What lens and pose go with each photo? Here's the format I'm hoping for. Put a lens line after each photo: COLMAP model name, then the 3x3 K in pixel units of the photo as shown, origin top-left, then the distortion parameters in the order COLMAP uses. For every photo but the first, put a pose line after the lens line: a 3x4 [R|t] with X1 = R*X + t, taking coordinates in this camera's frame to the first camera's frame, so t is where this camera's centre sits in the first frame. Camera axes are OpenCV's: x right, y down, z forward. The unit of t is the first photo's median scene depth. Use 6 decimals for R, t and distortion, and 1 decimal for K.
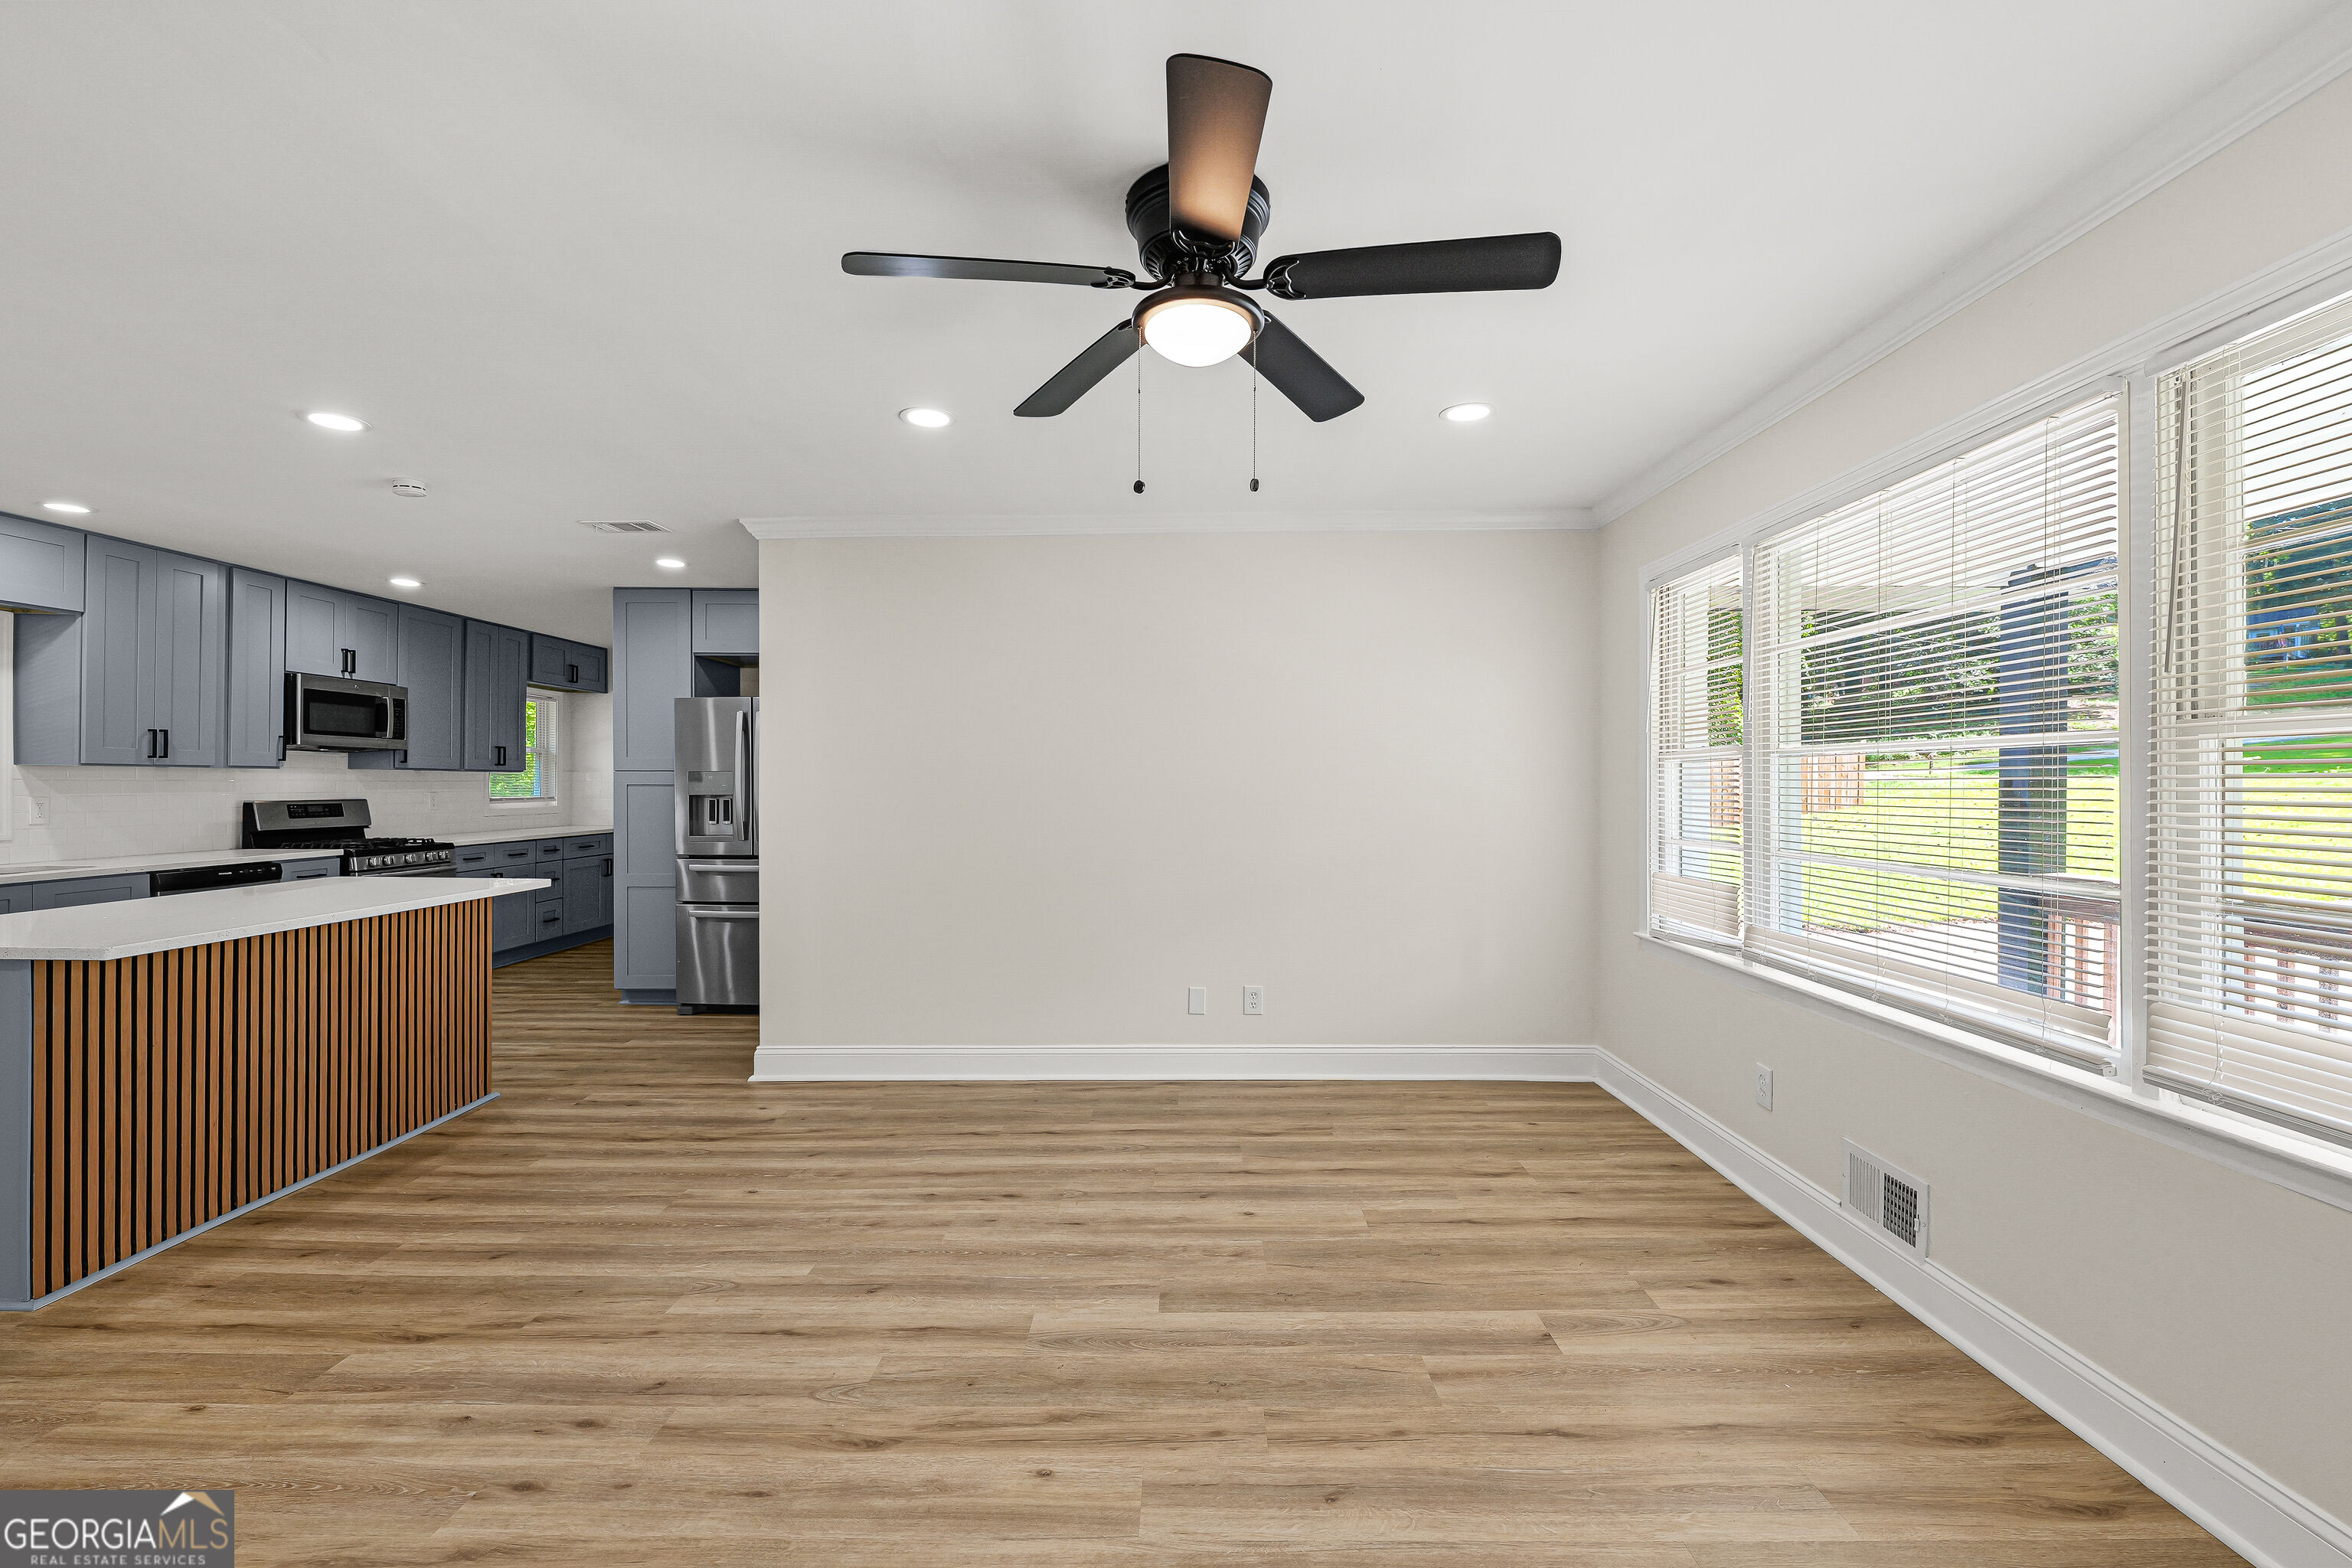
lens RADIAL K [[975.3, 0, 1173.9], [0, 975.3, 790.4], [0, 0, 1]] dist [0.002695, -0.000646]
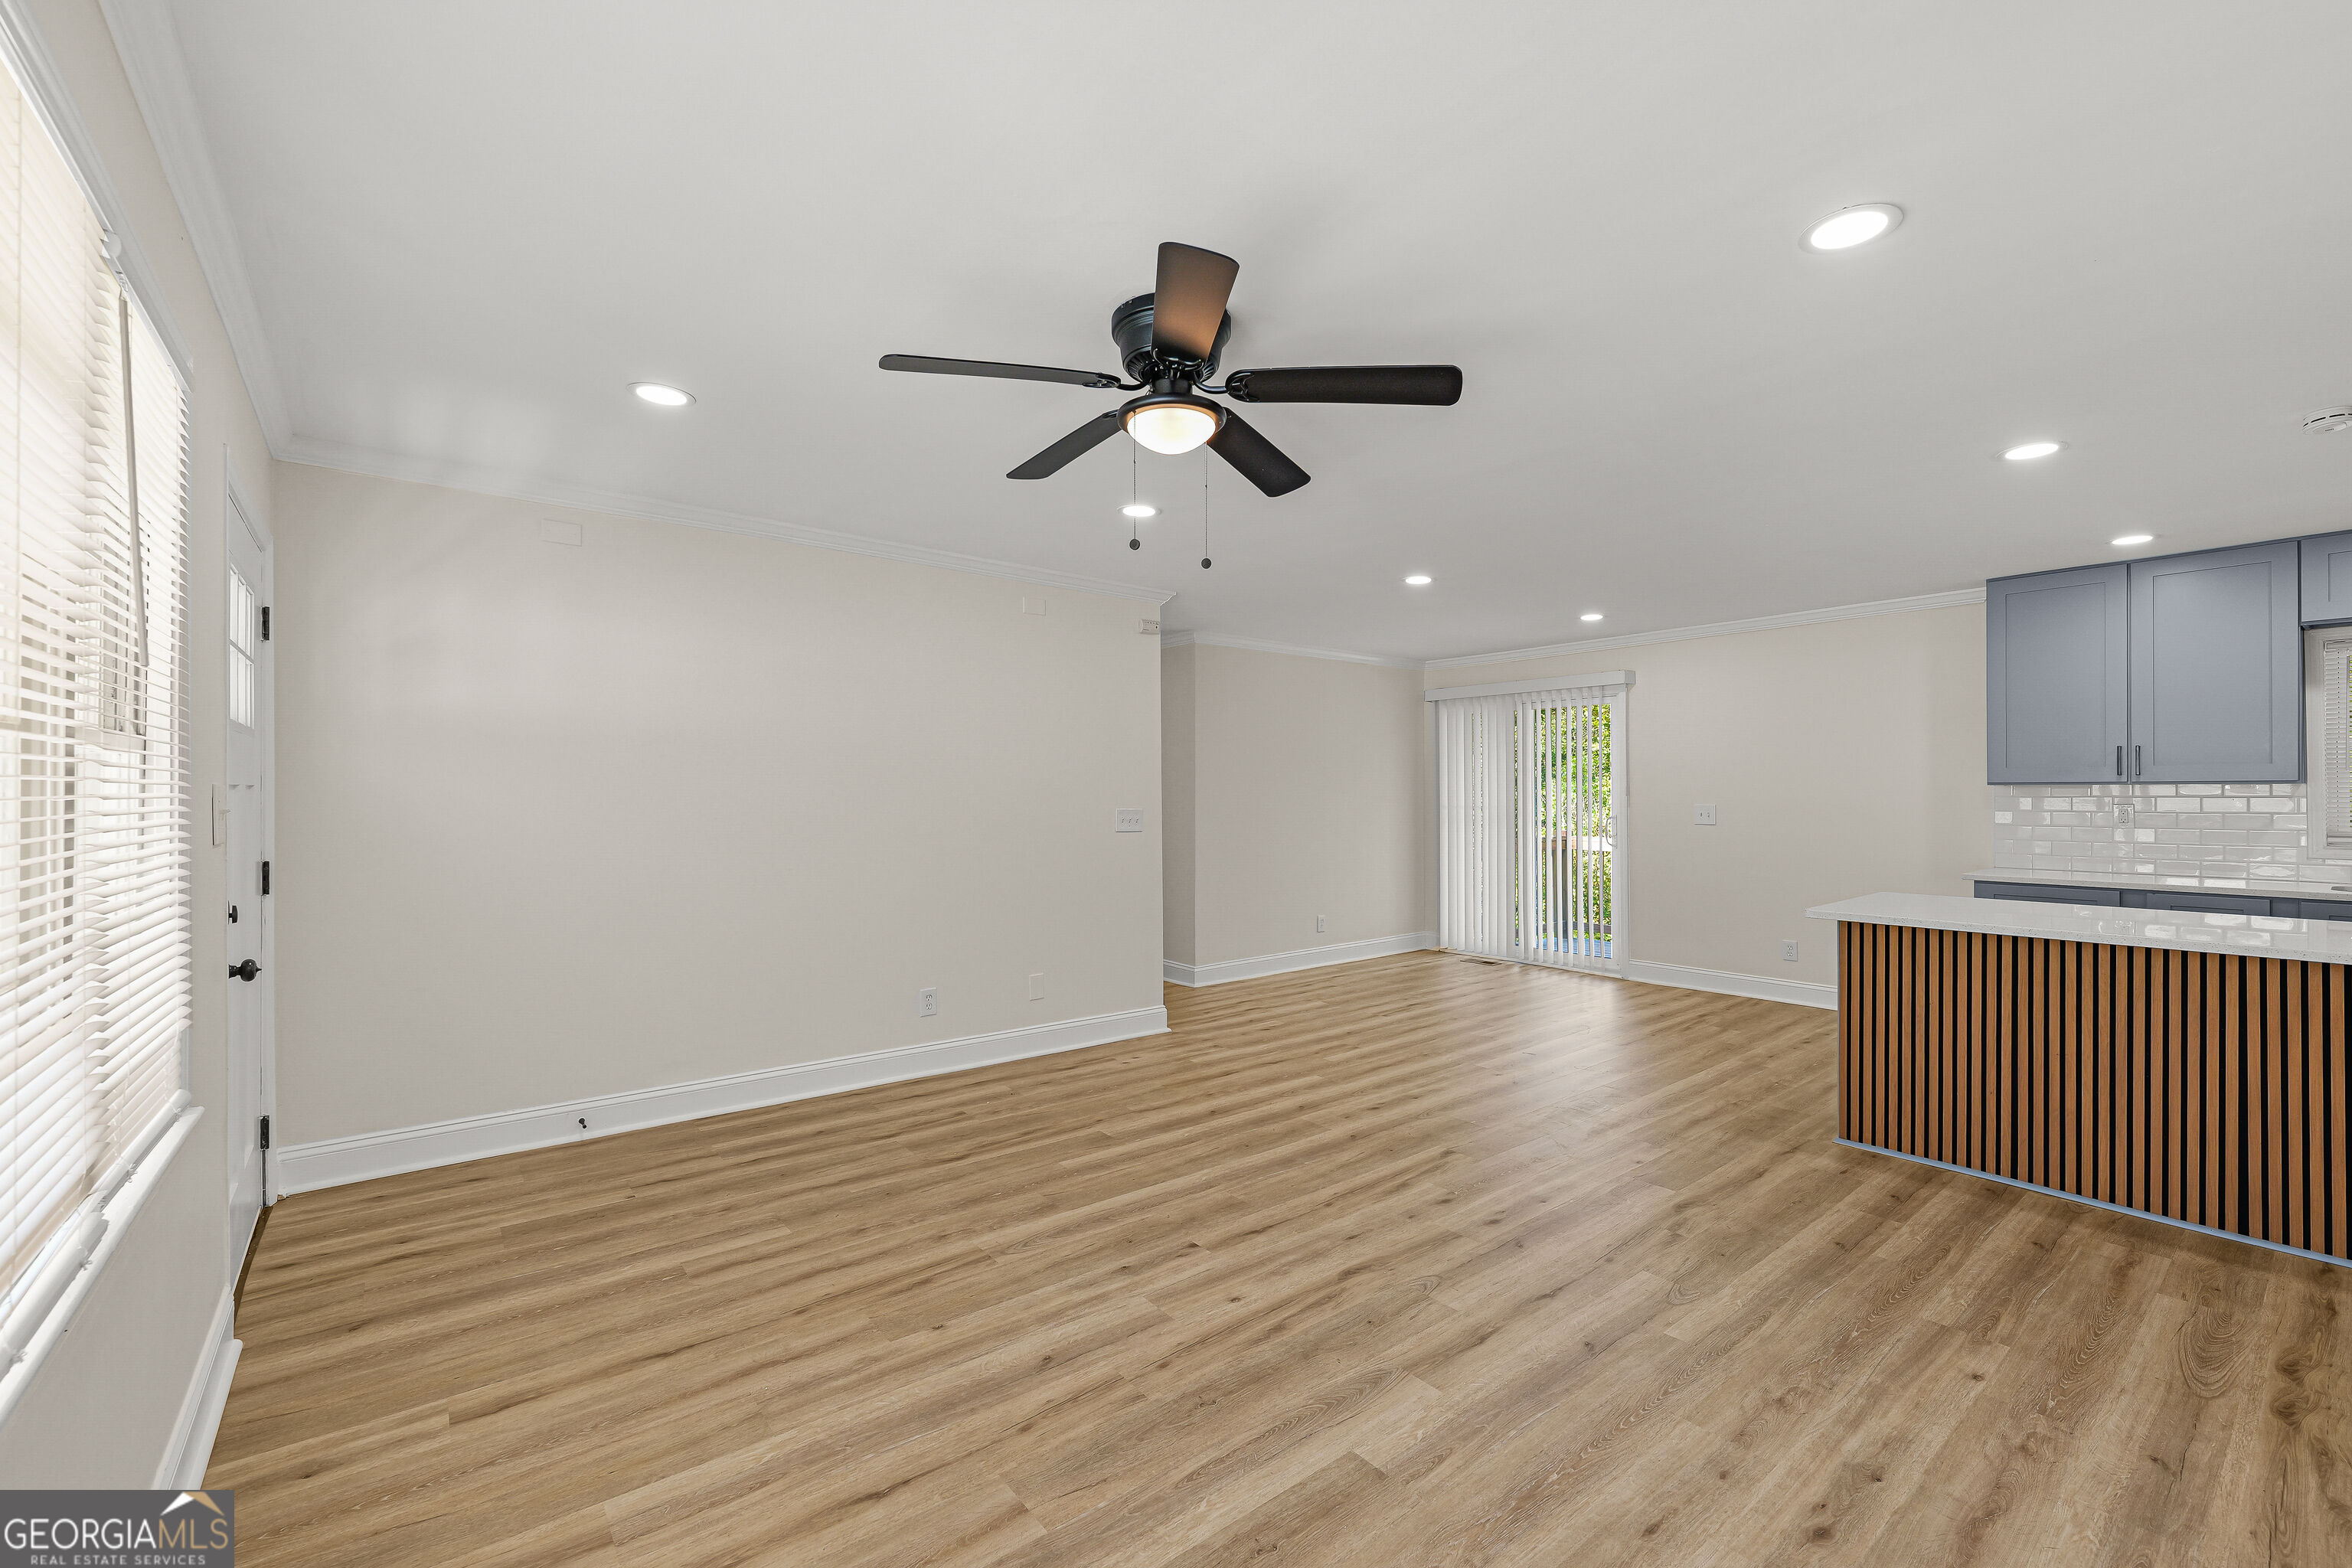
lens RADIAL K [[963.9, 0, 1179.6], [0, 963.9, 799.1], [0, 0, 1]] dist [-0.000599, -0.000548]
pose [[-0.770692, 0.001029, -0.637207, 0.497644], [-0.006617, 0.999932, 0.009618, -0.016822], [0.637174, 0.011629, -0.770633, 1.239268]]
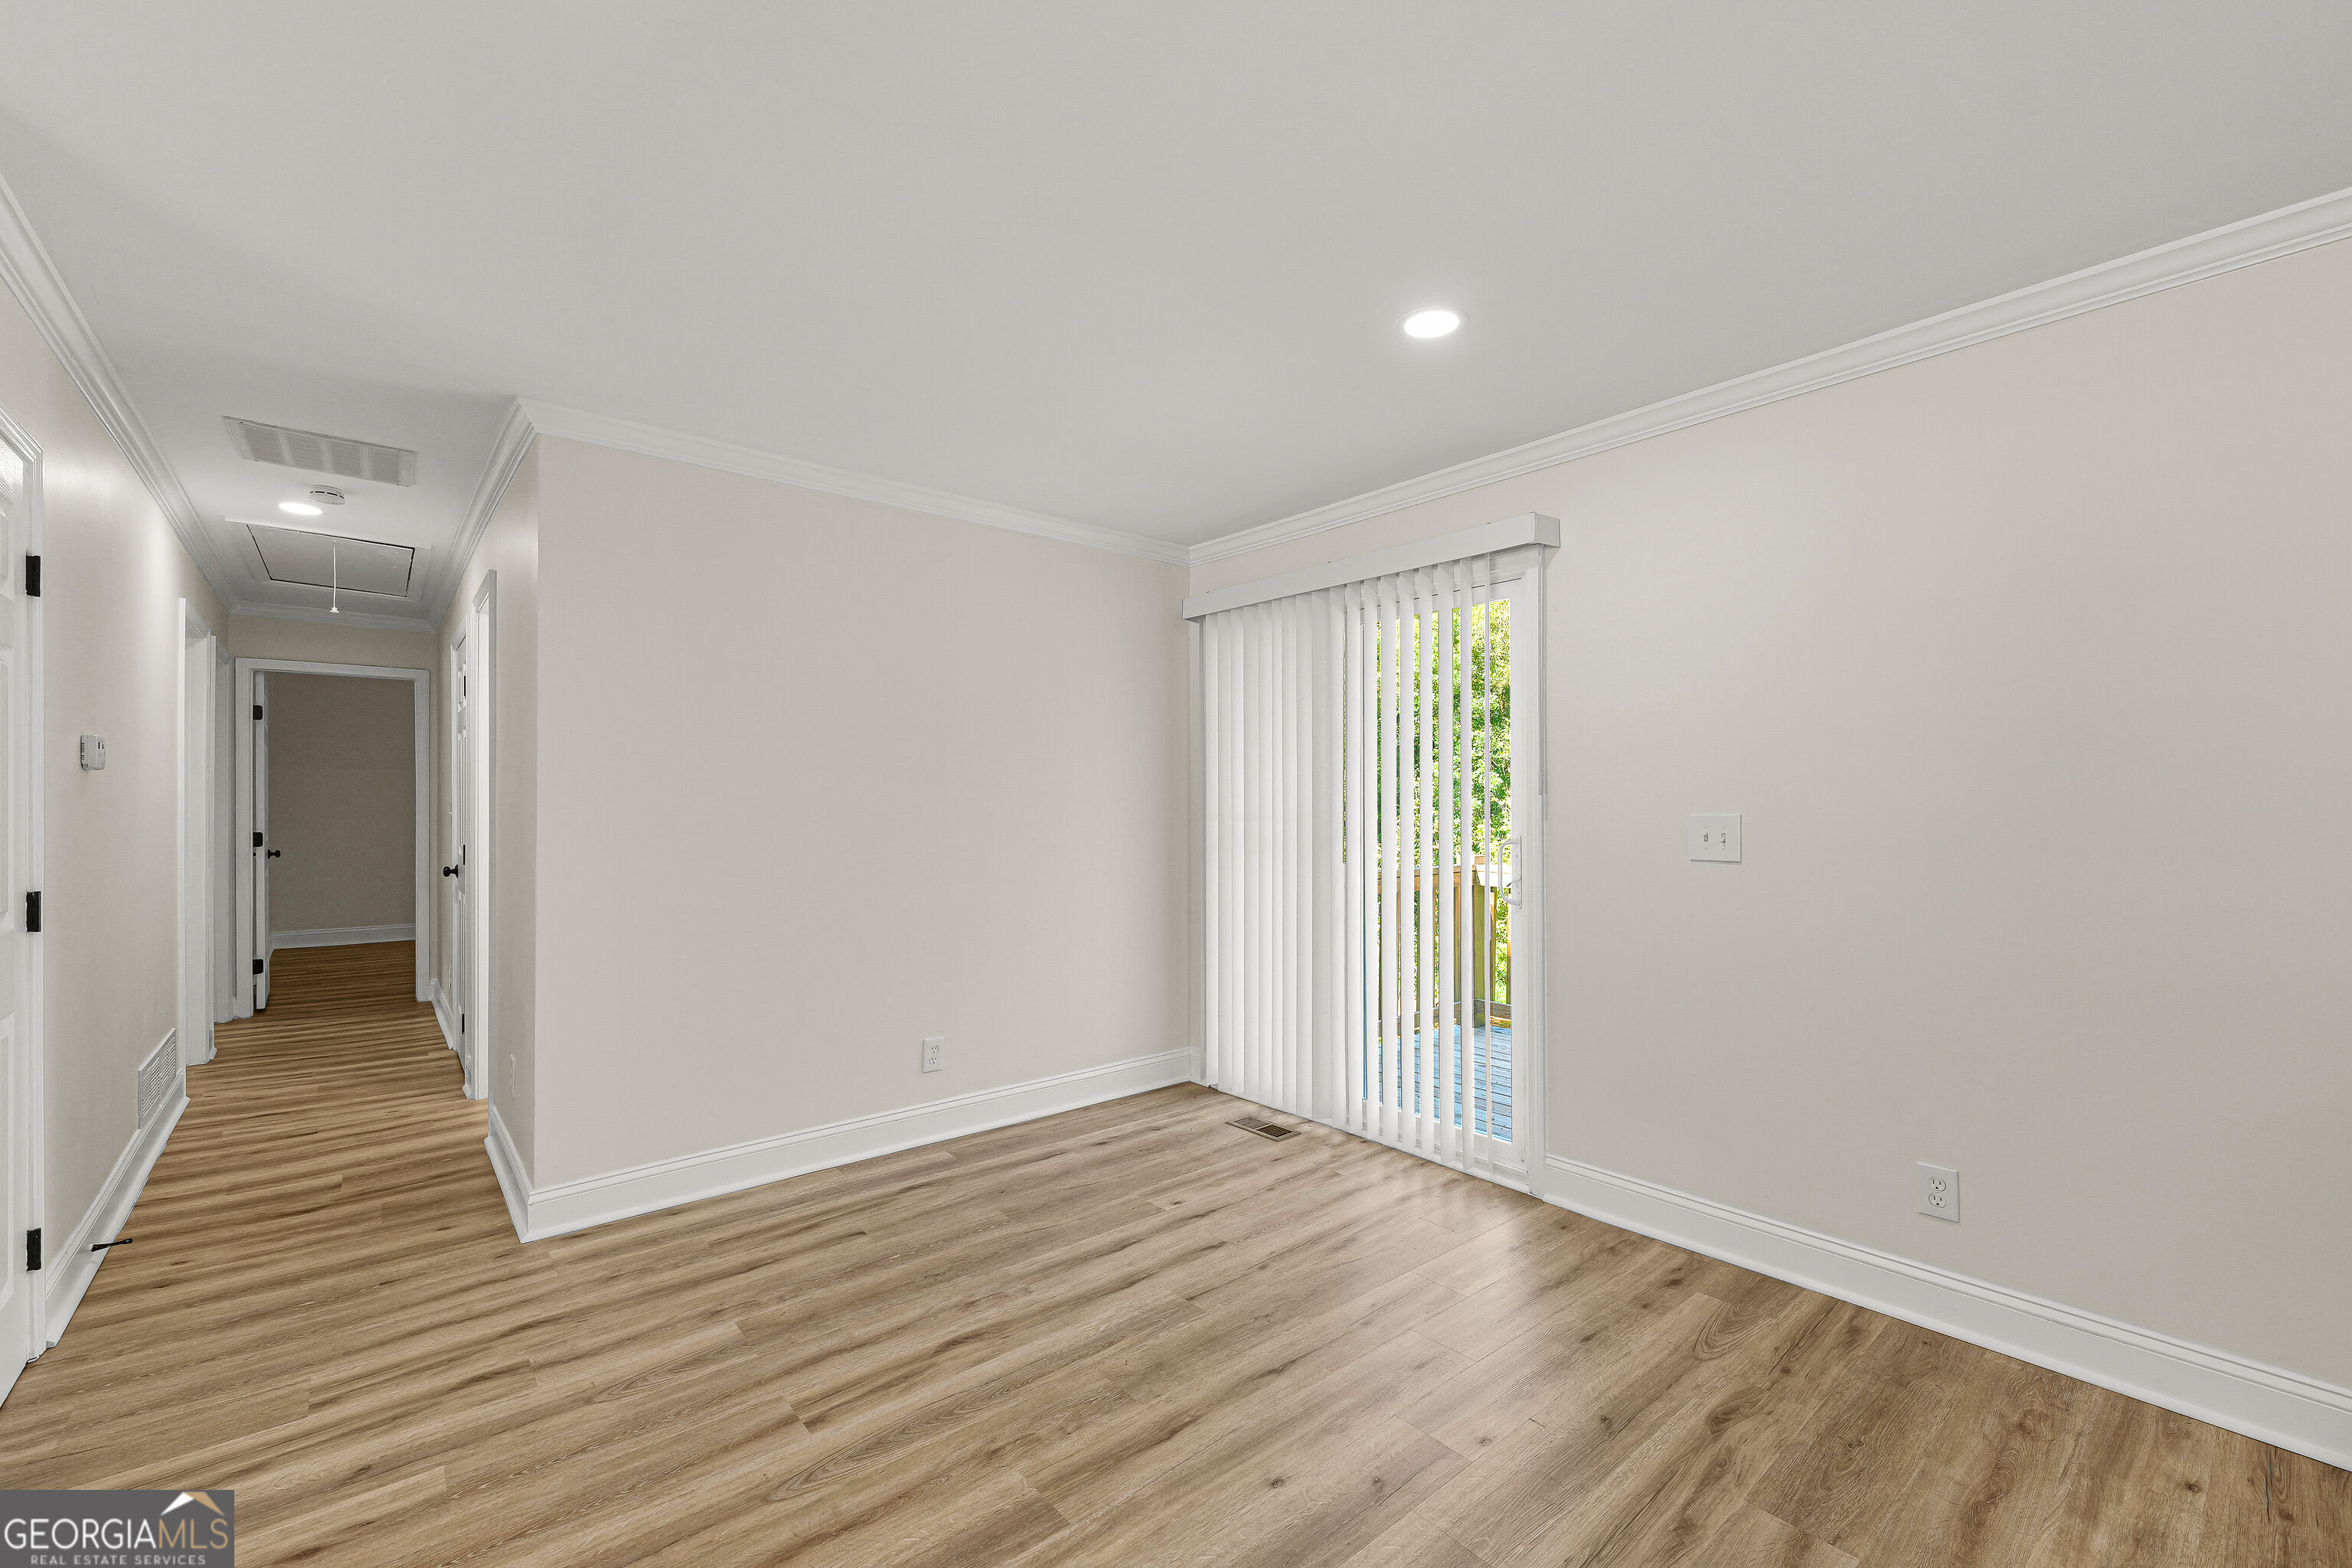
lens RADIAL K [[988.0, 0, 1188.2], [0, 988.0, 792.4], [0, 0, 1]] dist [-0.000655, -0.000093]
pose [[-0.750859, -0.004922, -0.660444, -0.799532], [-0.009391, 0.999951, 0.003225, -0.008756], [0.660396, 0.008624, -0.750868, 0.695338]]
